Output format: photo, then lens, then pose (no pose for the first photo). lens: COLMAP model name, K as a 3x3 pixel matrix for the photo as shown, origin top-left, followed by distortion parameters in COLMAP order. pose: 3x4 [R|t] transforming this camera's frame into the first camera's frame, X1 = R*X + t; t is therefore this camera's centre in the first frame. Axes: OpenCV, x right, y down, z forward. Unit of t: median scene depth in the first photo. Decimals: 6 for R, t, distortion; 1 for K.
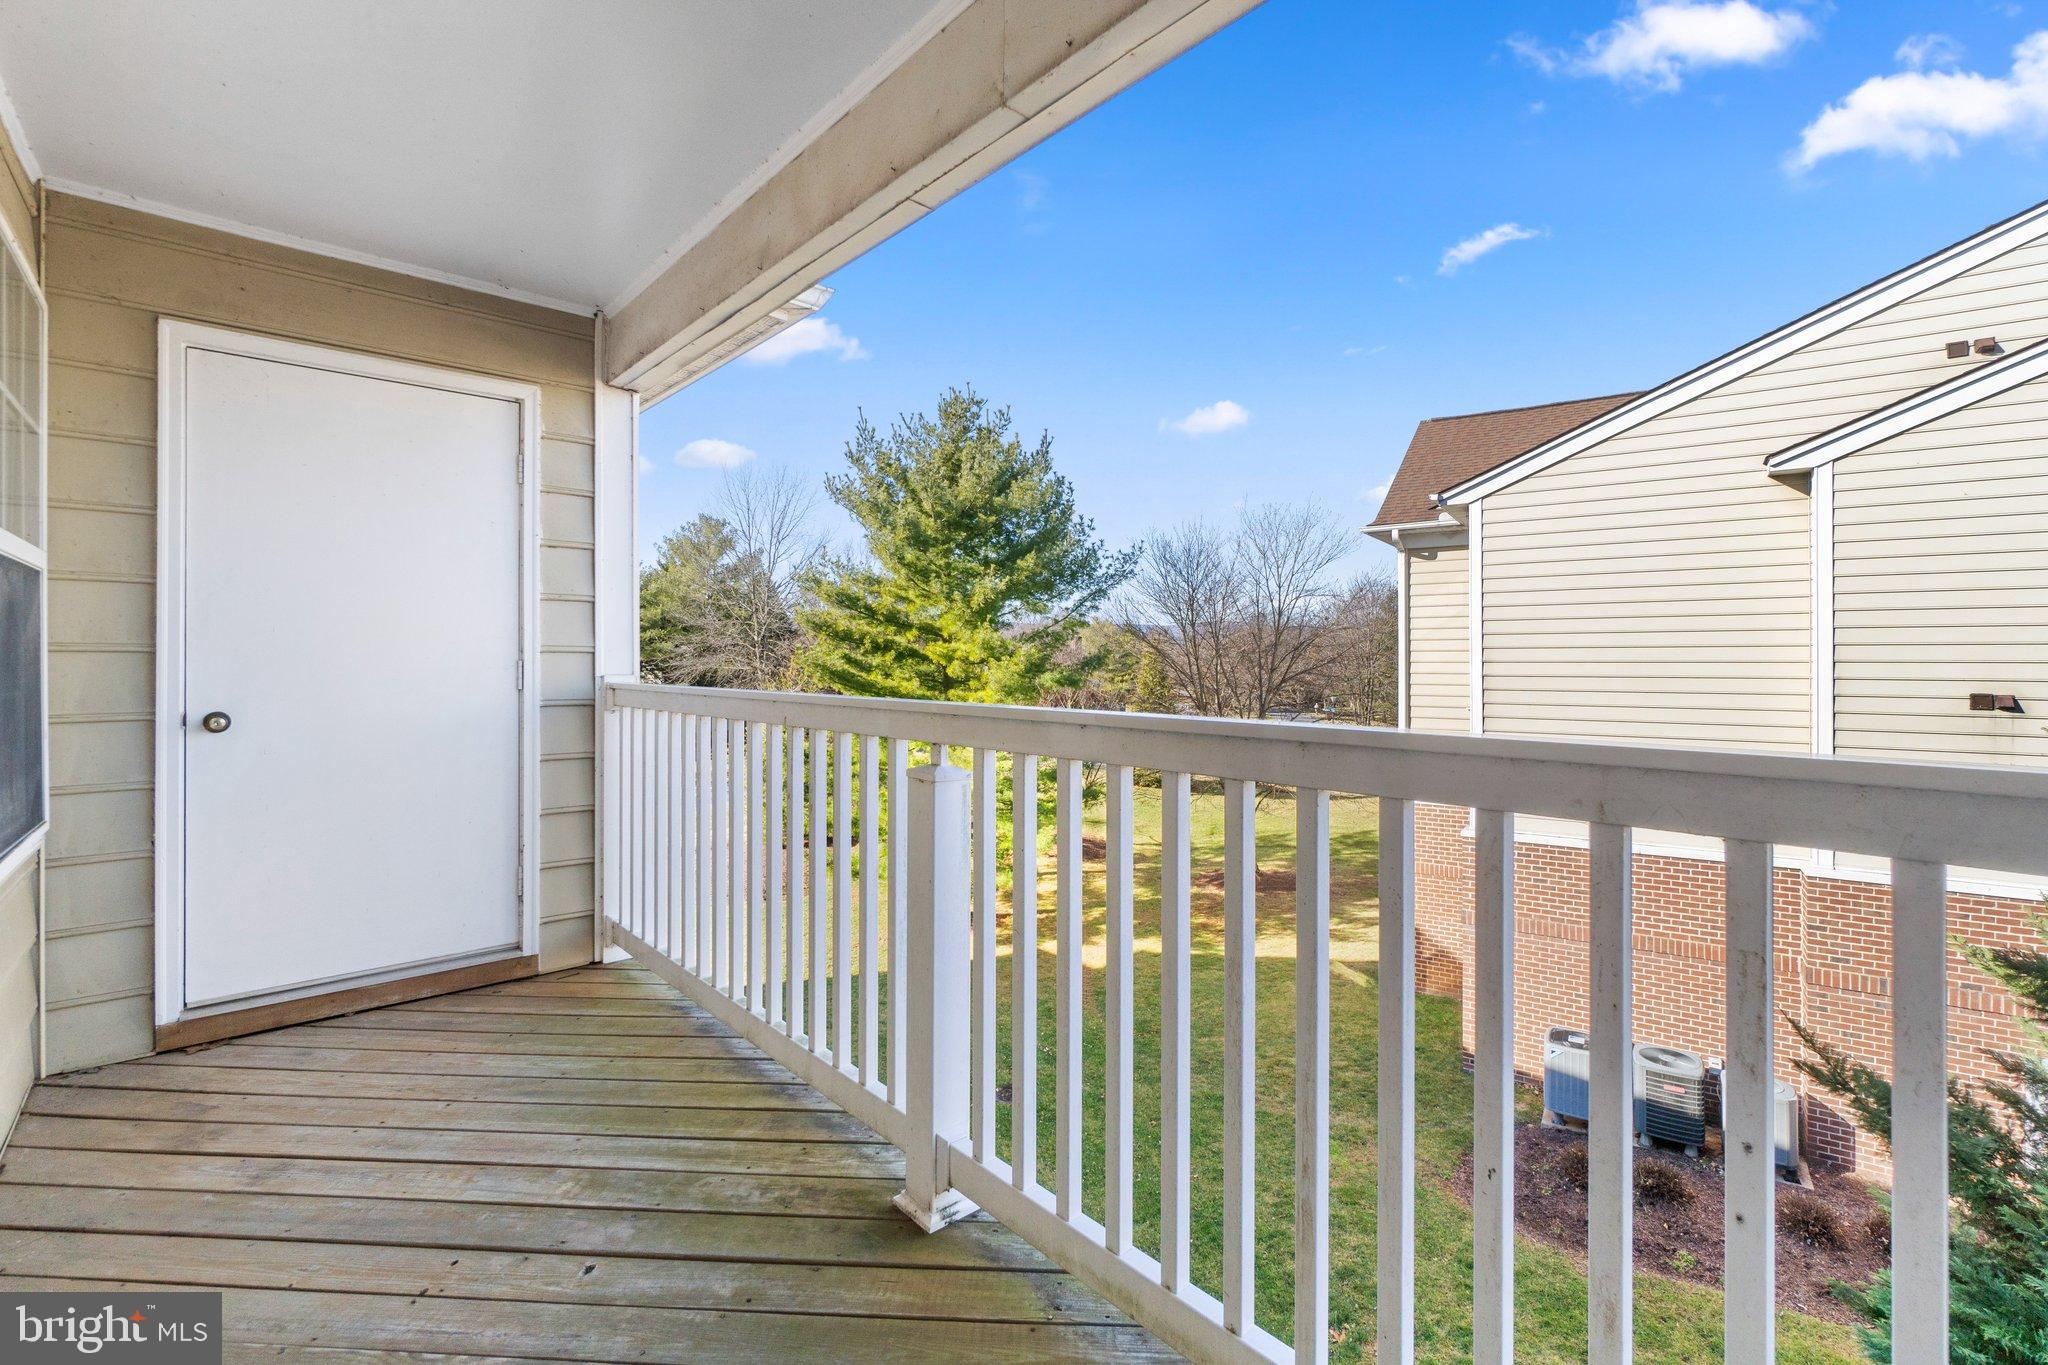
lens RADIAL K [[890.9, 0, 1026.0], [0, 890.9, 664.7], [0, 0, 1]] dist [-0.000220, 0.000035]
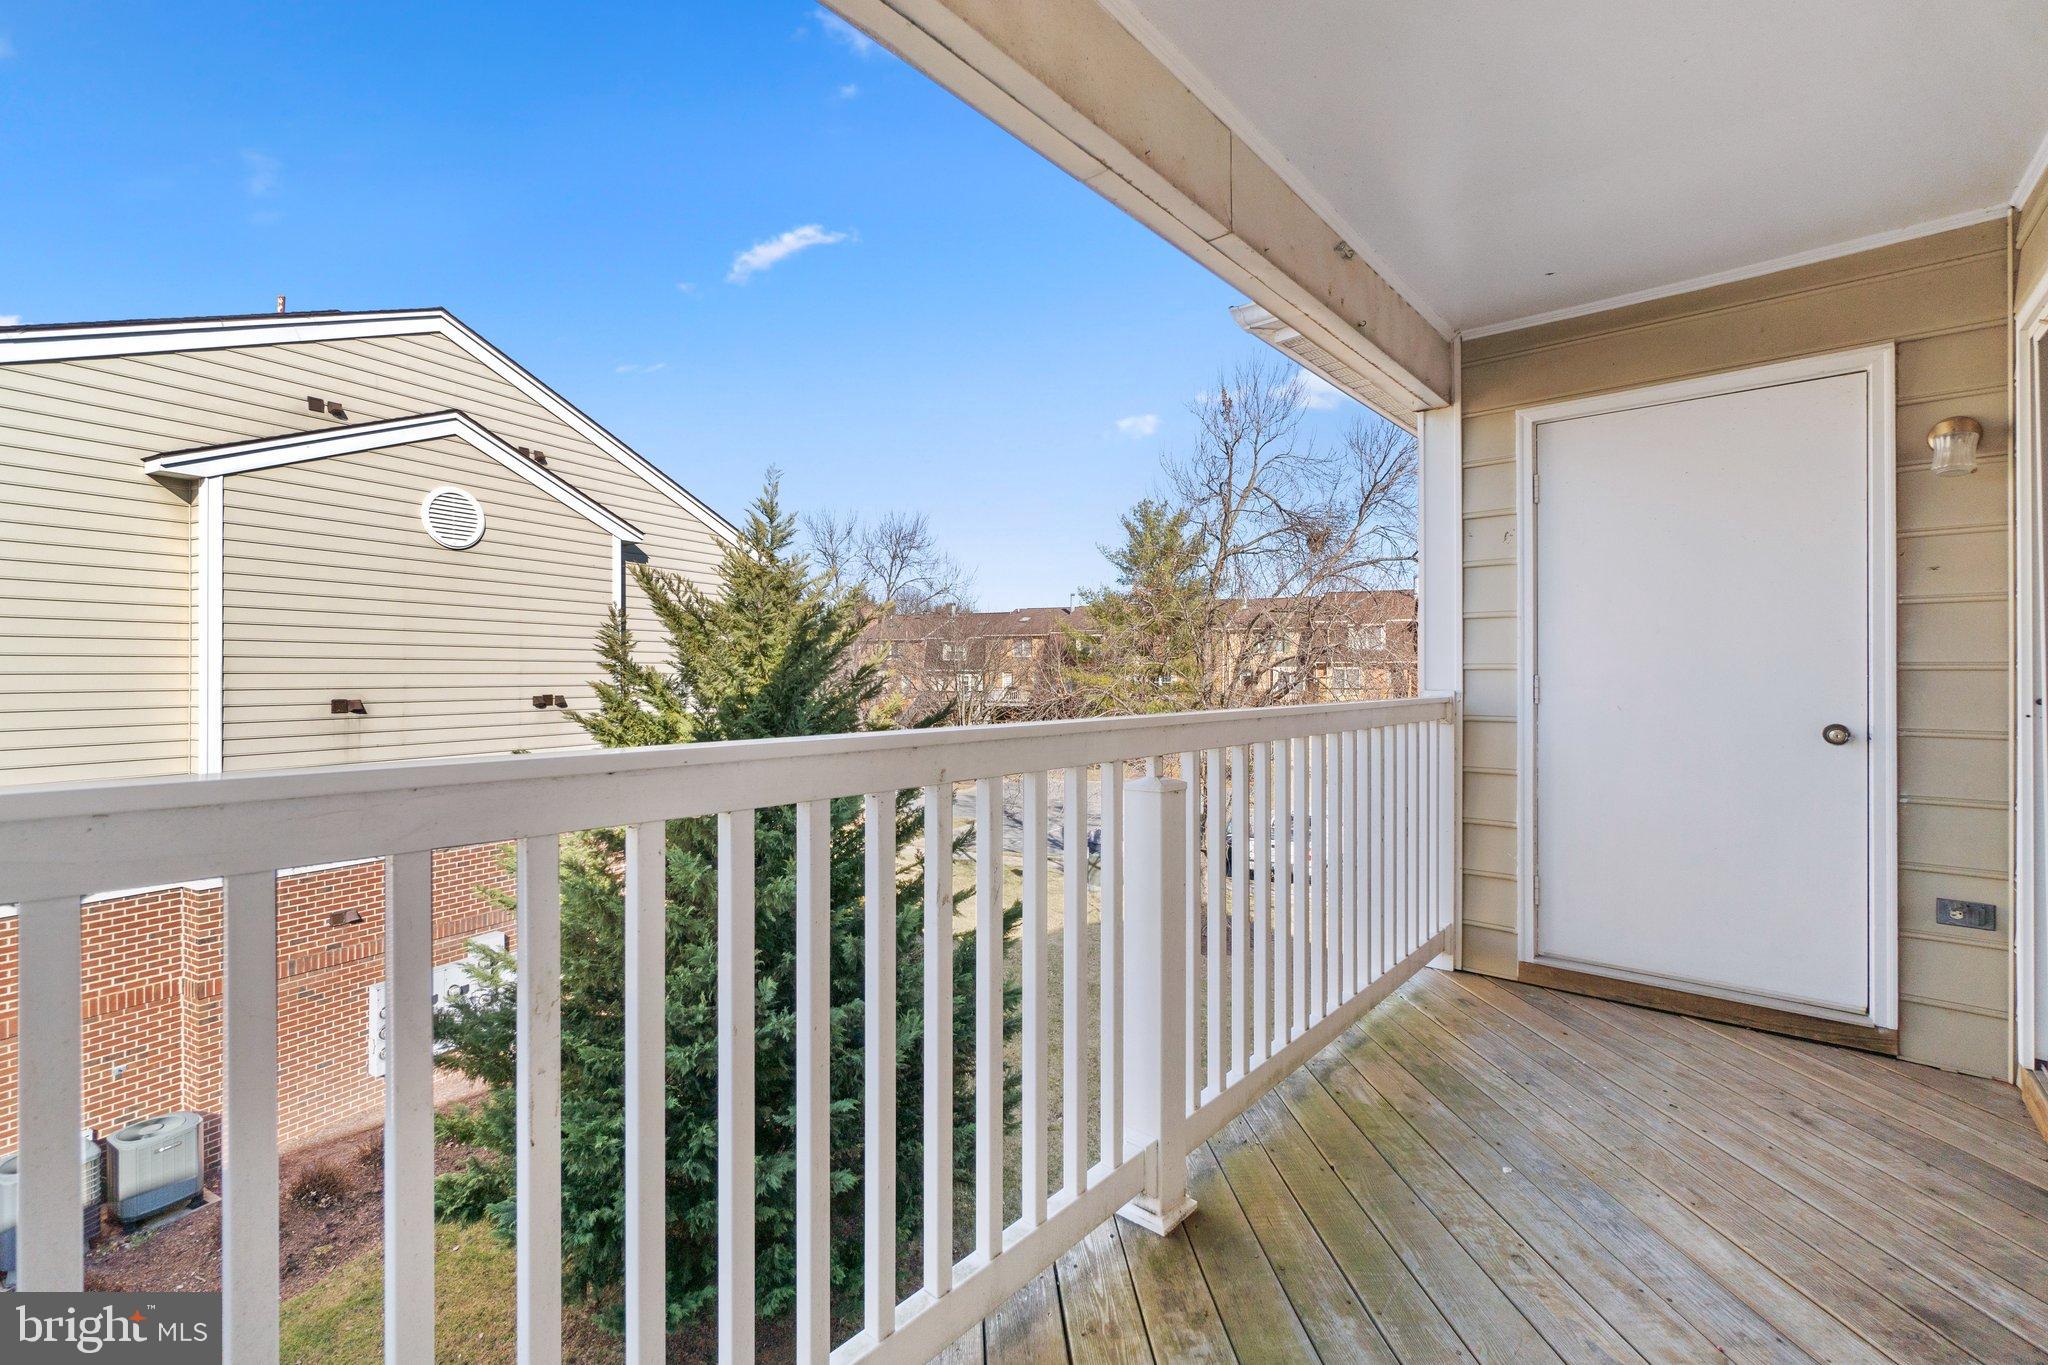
lens RADIAL K [[884.5, 0, 1017.0], [0, 884.5, 675.9], [0, 0, 1]] dist [-0.004331, 0.000199]
pose [[-0.123612, -0.006392, 0.992310, -0.216024], [0.004708, 0.999964, 0.007028, -0.003171], [-0.992319, 0.005540, -0.123578, 0.239452]]
